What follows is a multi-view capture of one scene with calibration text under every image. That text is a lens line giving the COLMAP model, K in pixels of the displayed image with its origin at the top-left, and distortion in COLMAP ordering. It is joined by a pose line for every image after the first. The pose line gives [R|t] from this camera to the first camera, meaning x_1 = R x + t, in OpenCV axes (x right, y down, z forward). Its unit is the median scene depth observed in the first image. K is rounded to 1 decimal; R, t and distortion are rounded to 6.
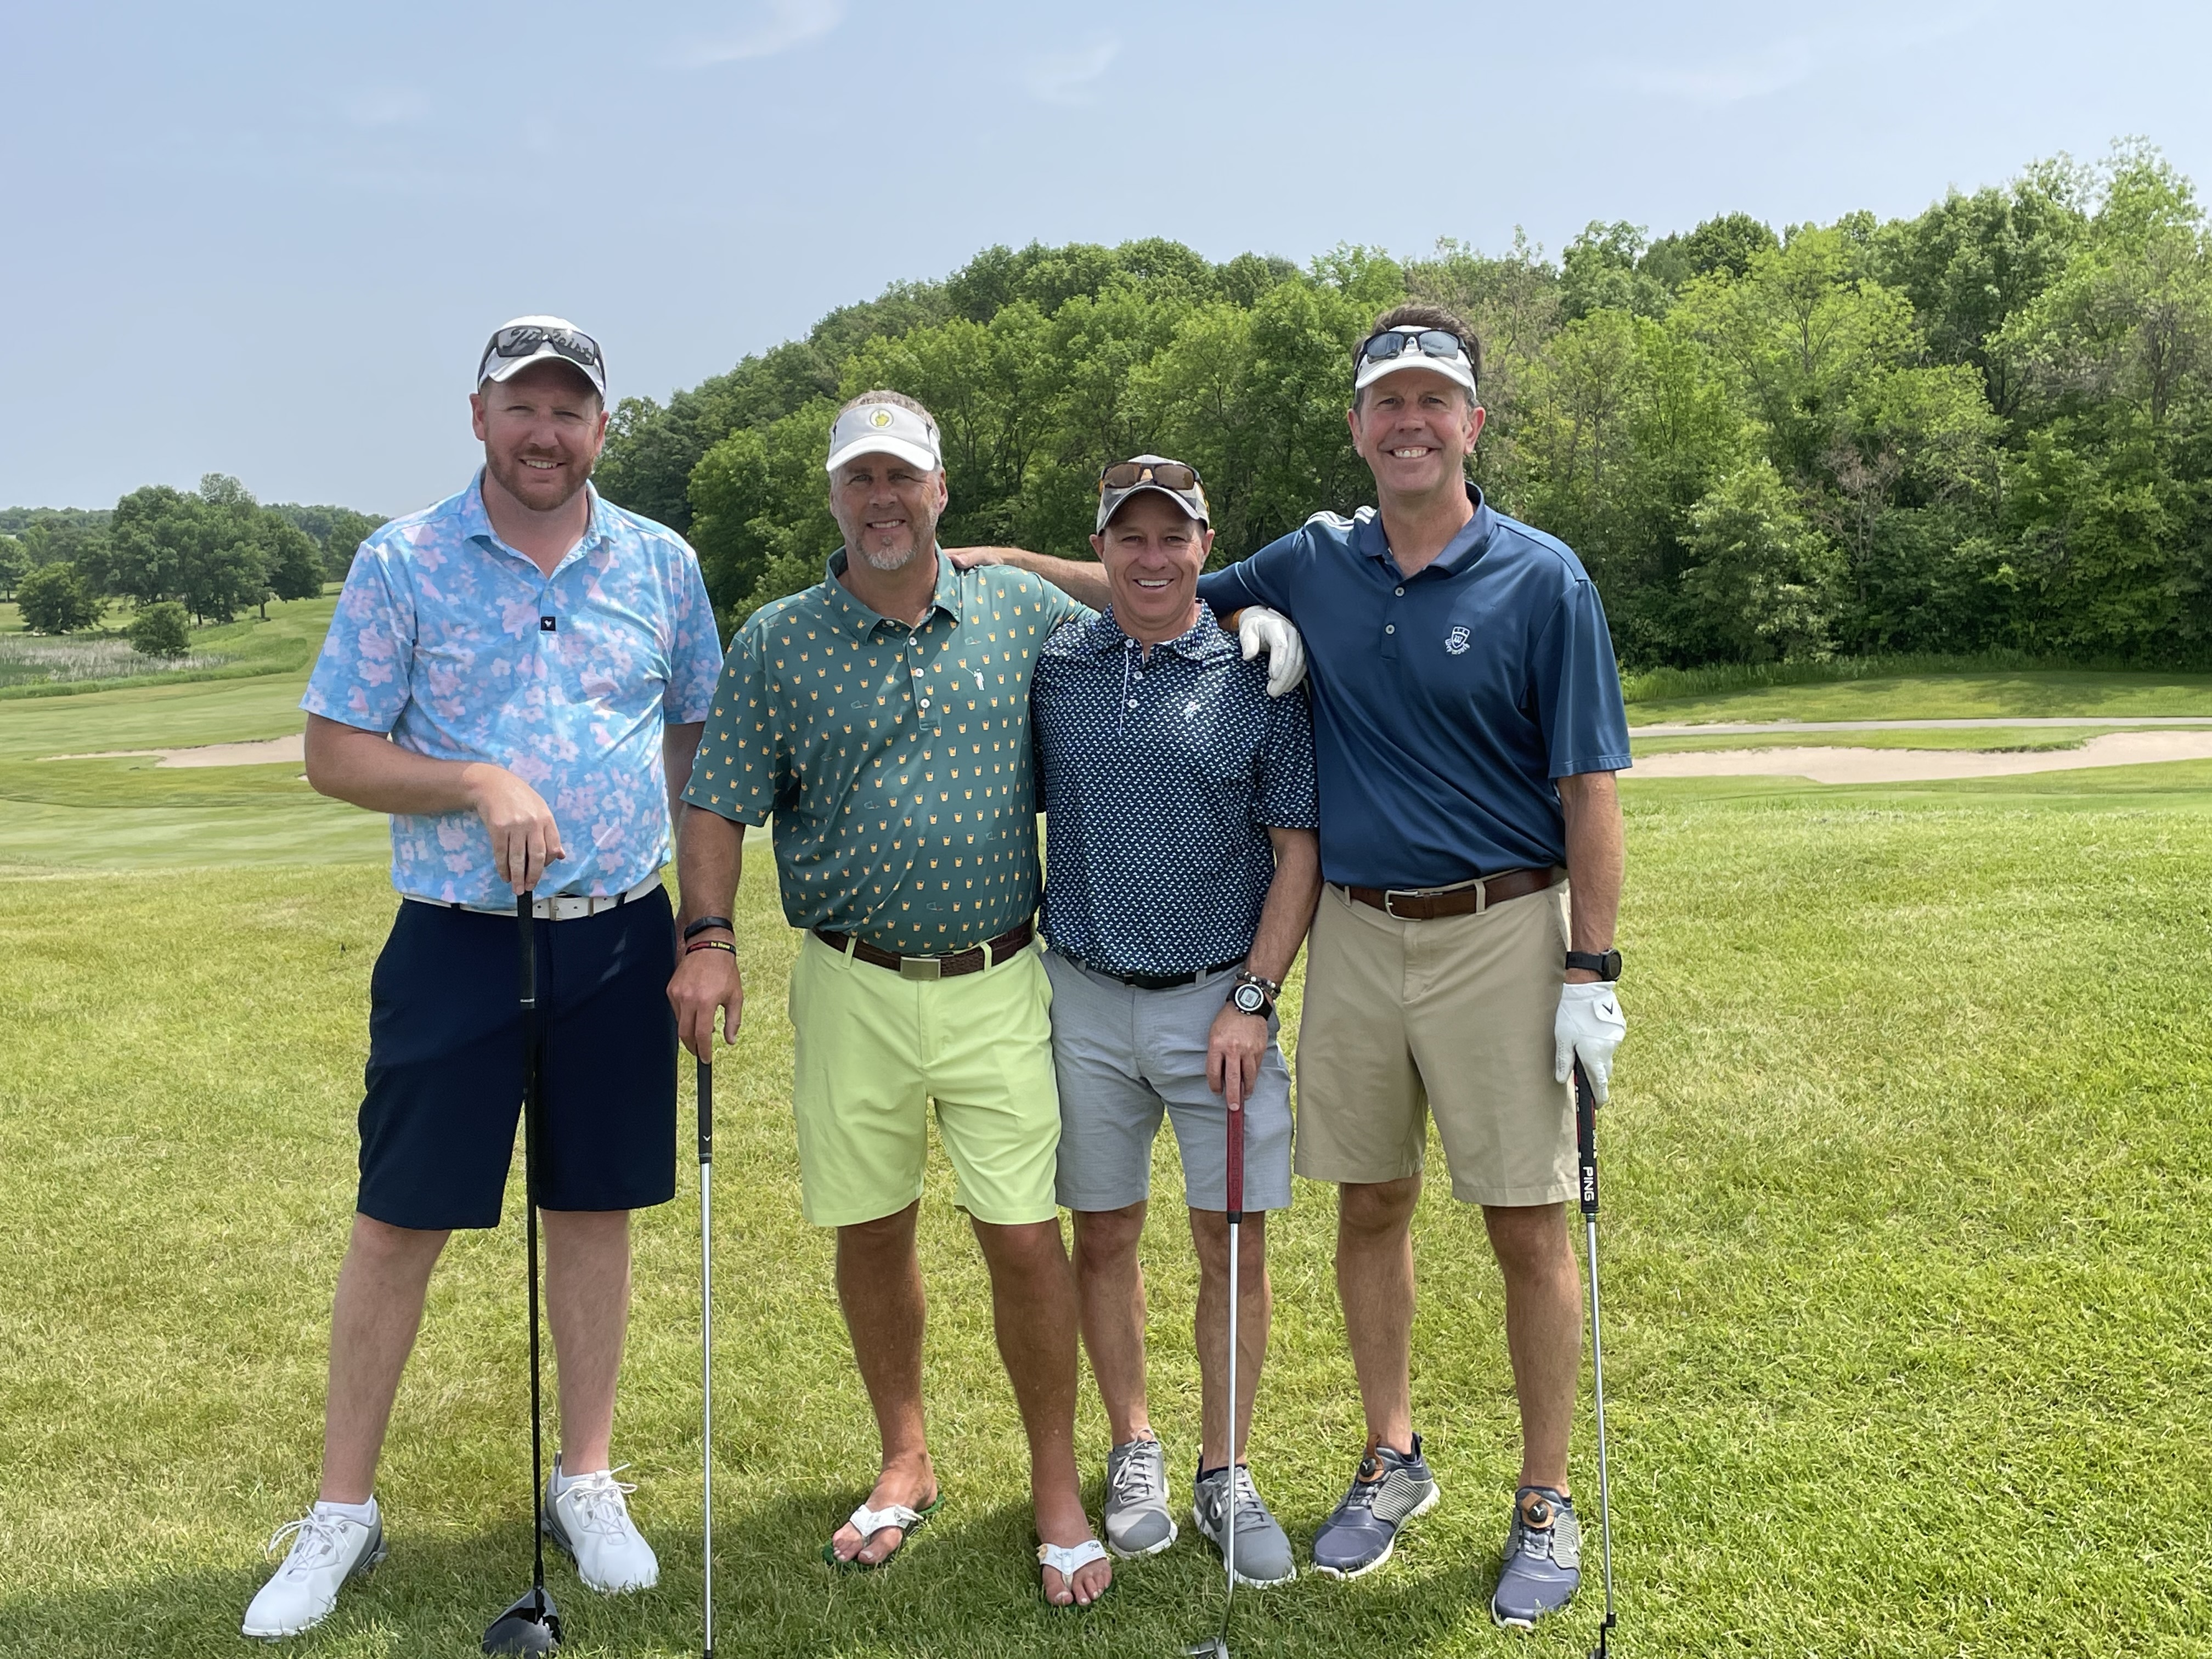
lens RADIAL K [[2476.2, 0, 1134.1], [0, 2476.2, 830.5], [0, 0, 1]] dist [0.134523, -0.290901]
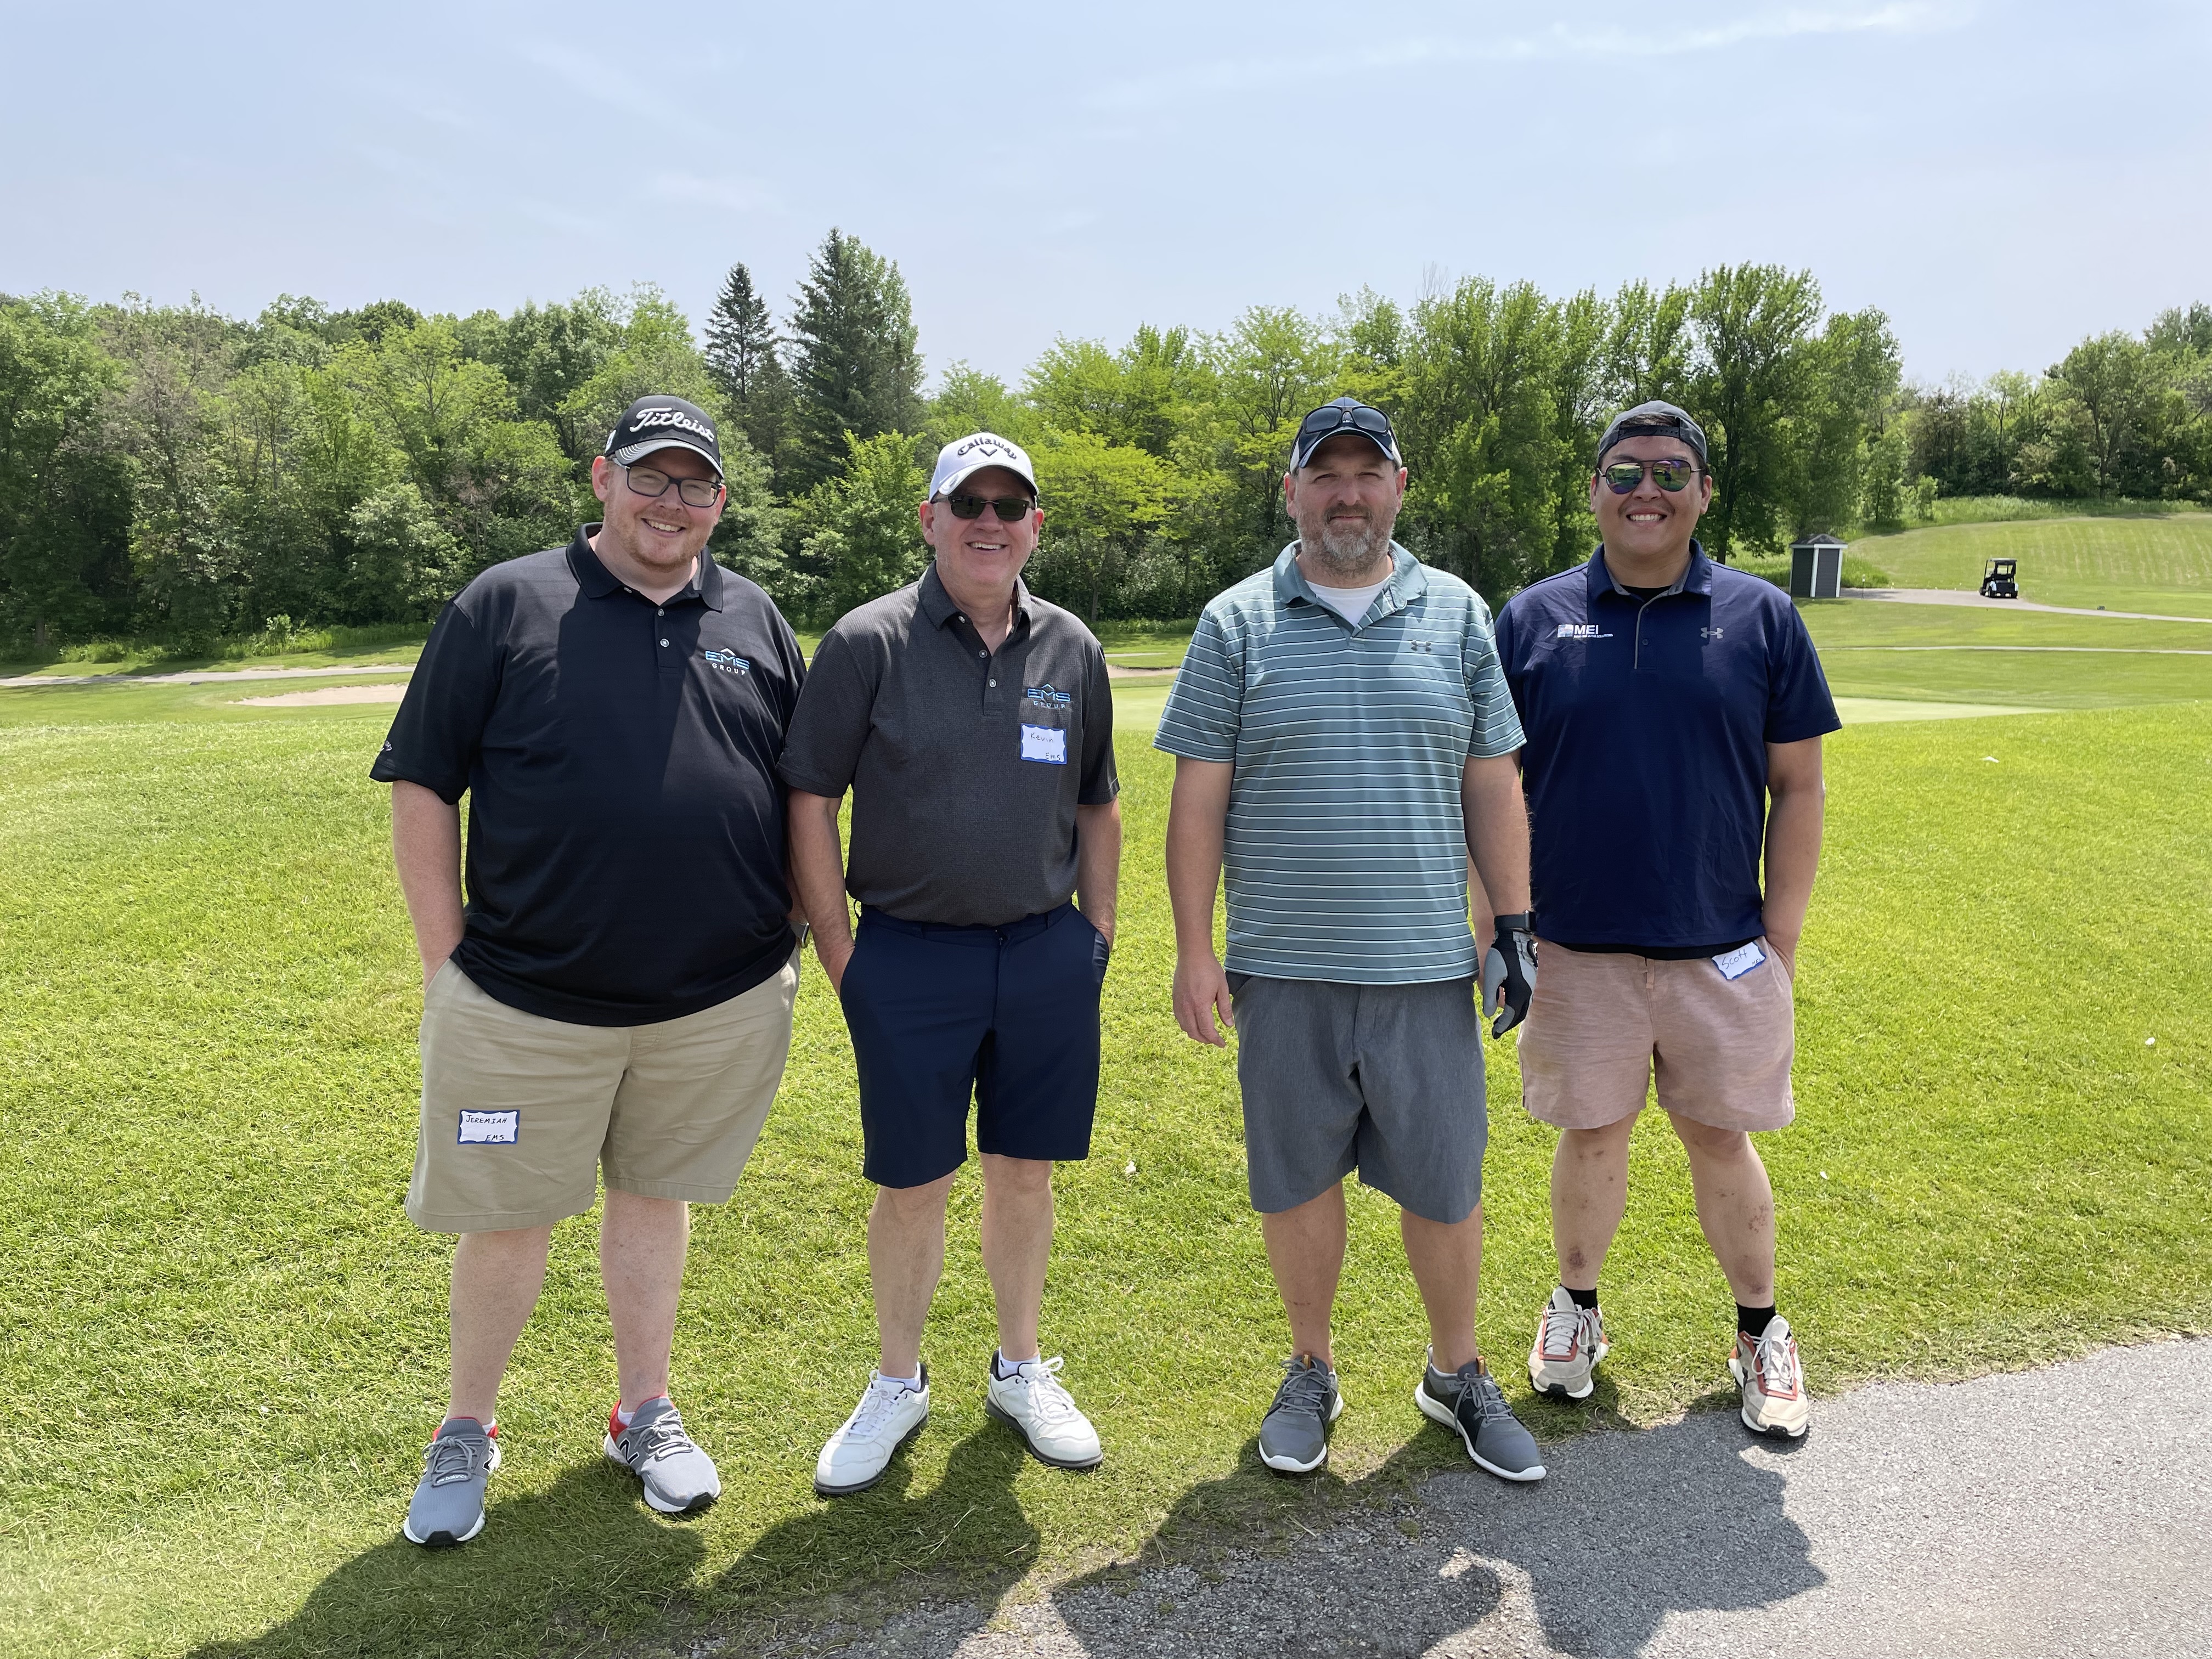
lens RADIAL K [[1651.7, 0, 1108.9], [0, 1651.7, 820.5], [0, 0, 1]] dist [0.086728, -0.110060]
pose [[0.818276, -0.067538, 0.570845, 0.022291], [0.038746, 0.997296, 0.062453, 0.000788], [-0.573519, -0.028986, 0.818679, -0.008481]]
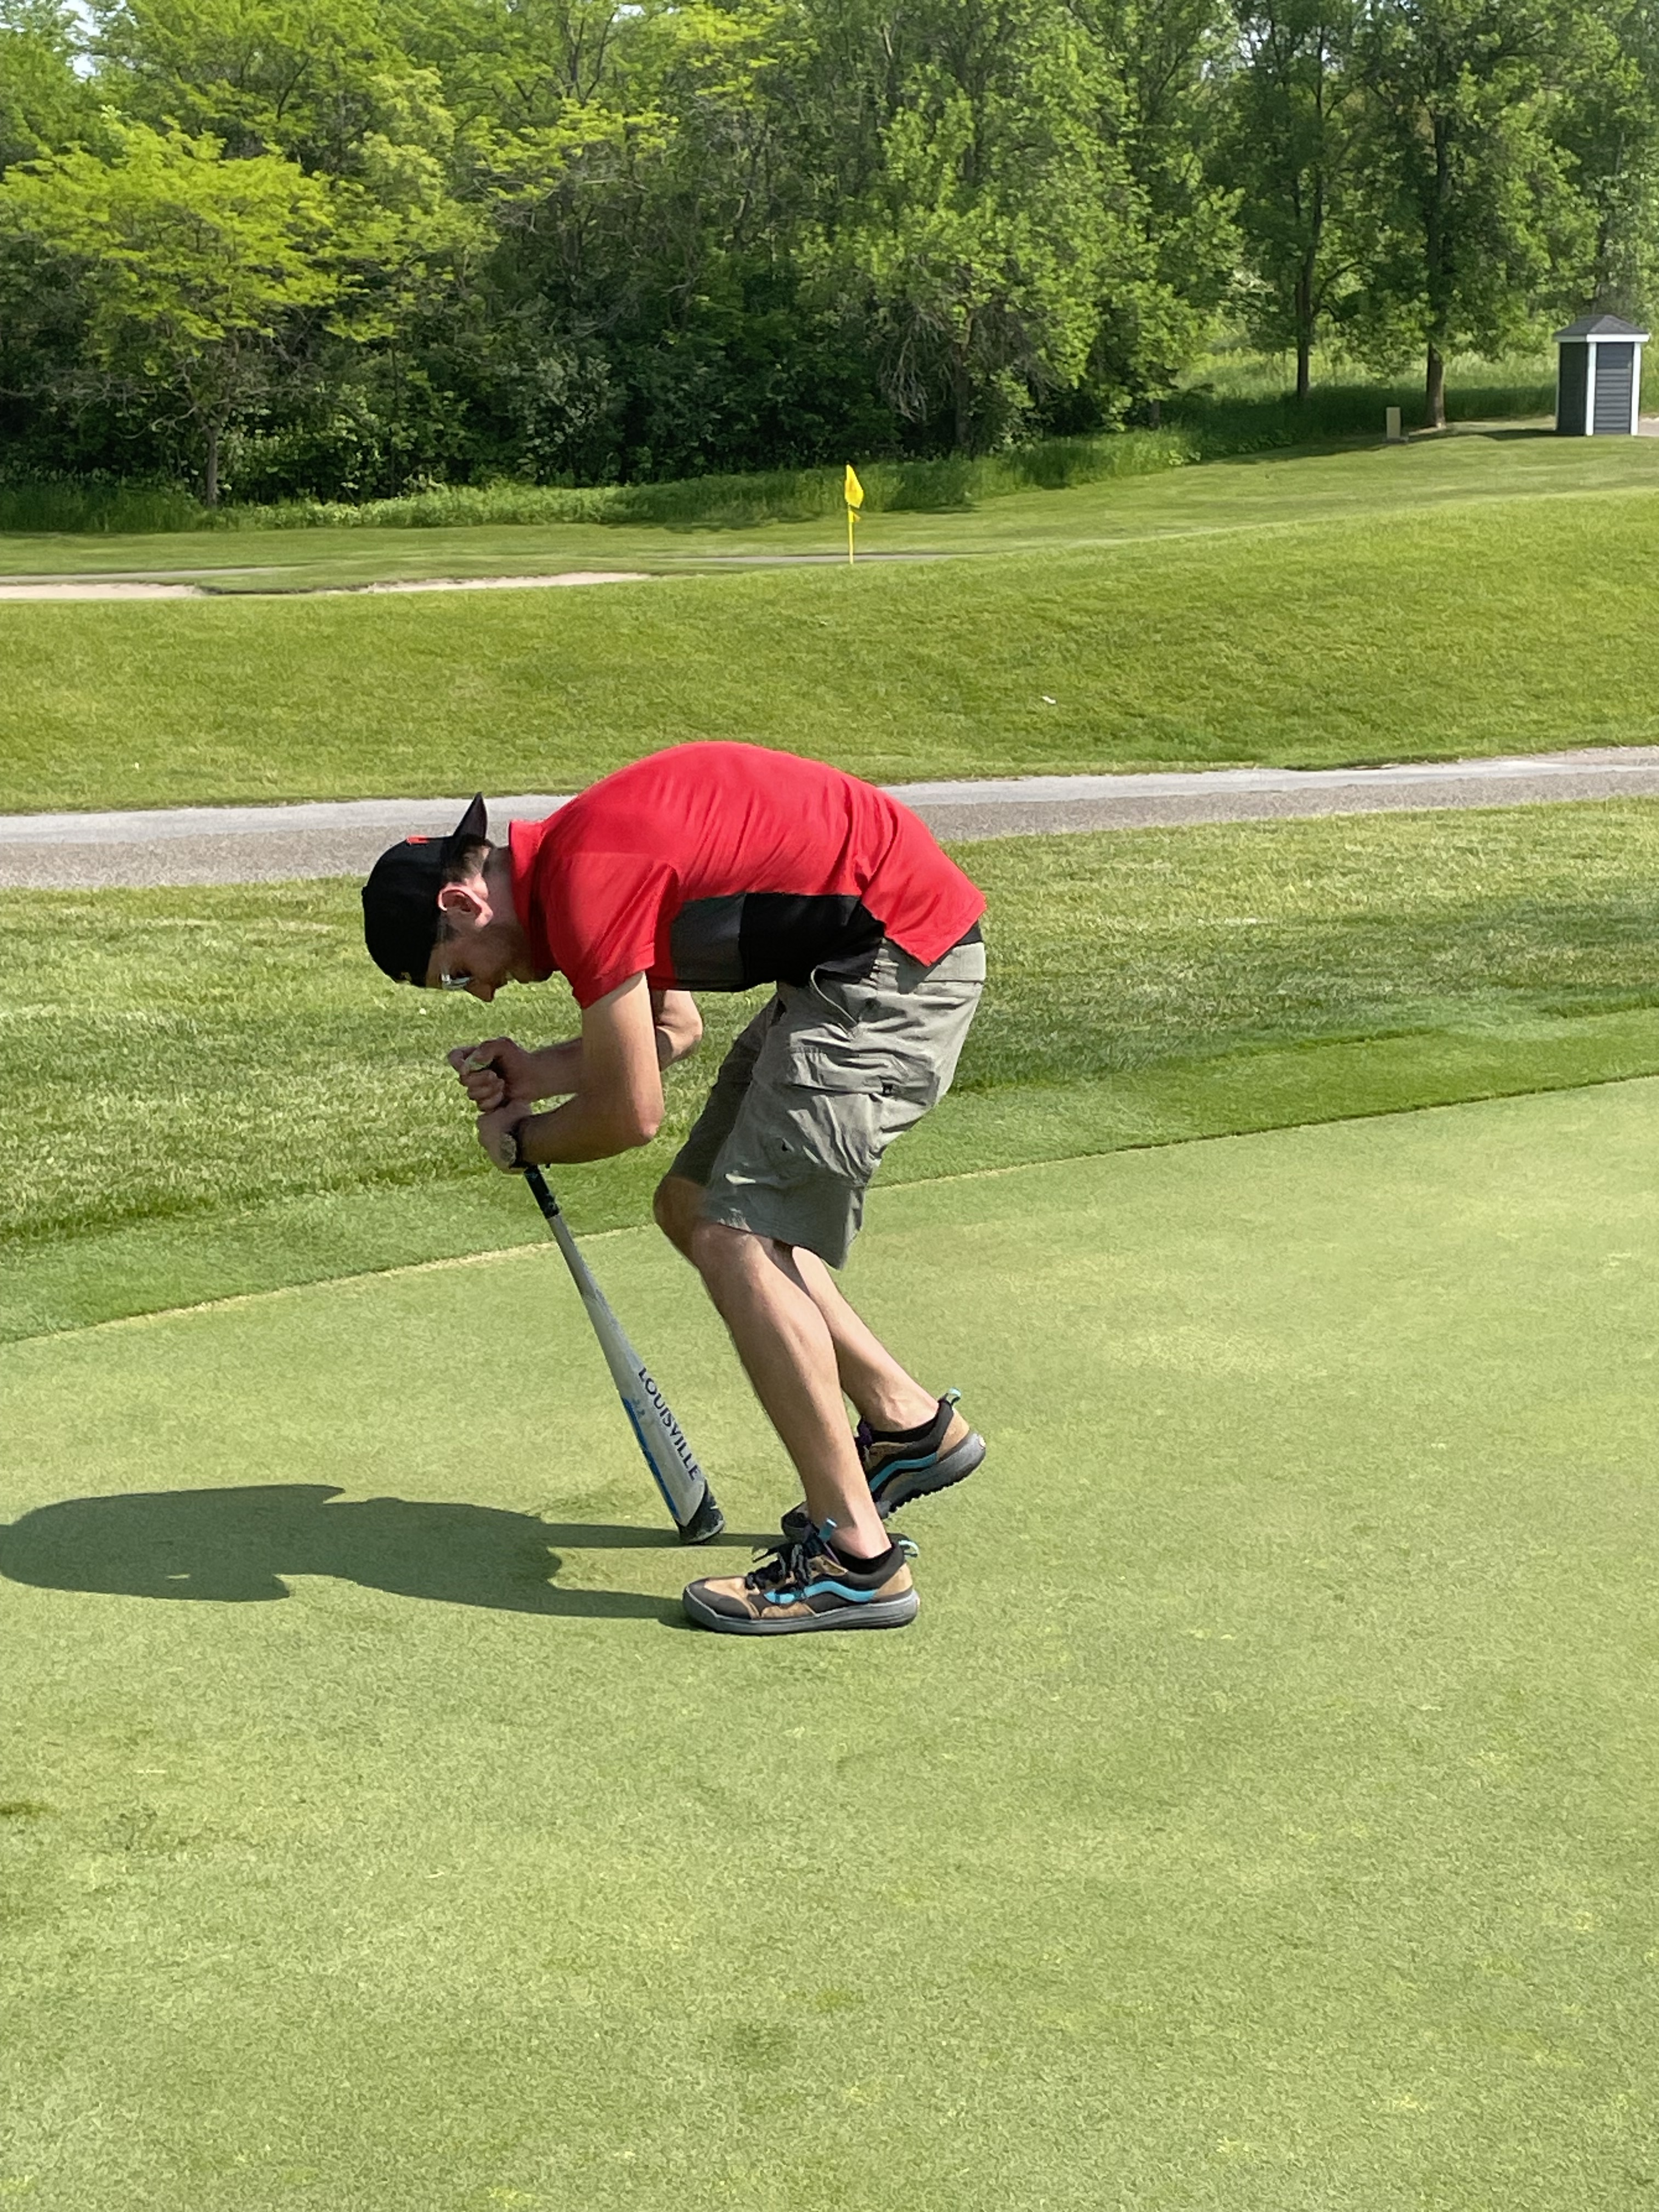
lens RADIAL K [[3740.5, 0, 847.9], [0, 3740.5, 1076.8], [0, 0, 1]] dist [0.130294, -0.129706]
pose [[0.753074, -0.113160, 0.648132, -0.022452], [0.065418, 0.993095, 0.097378, 0.015443], [-0.654676, -0.030934, 0.755277, -0.171907]]
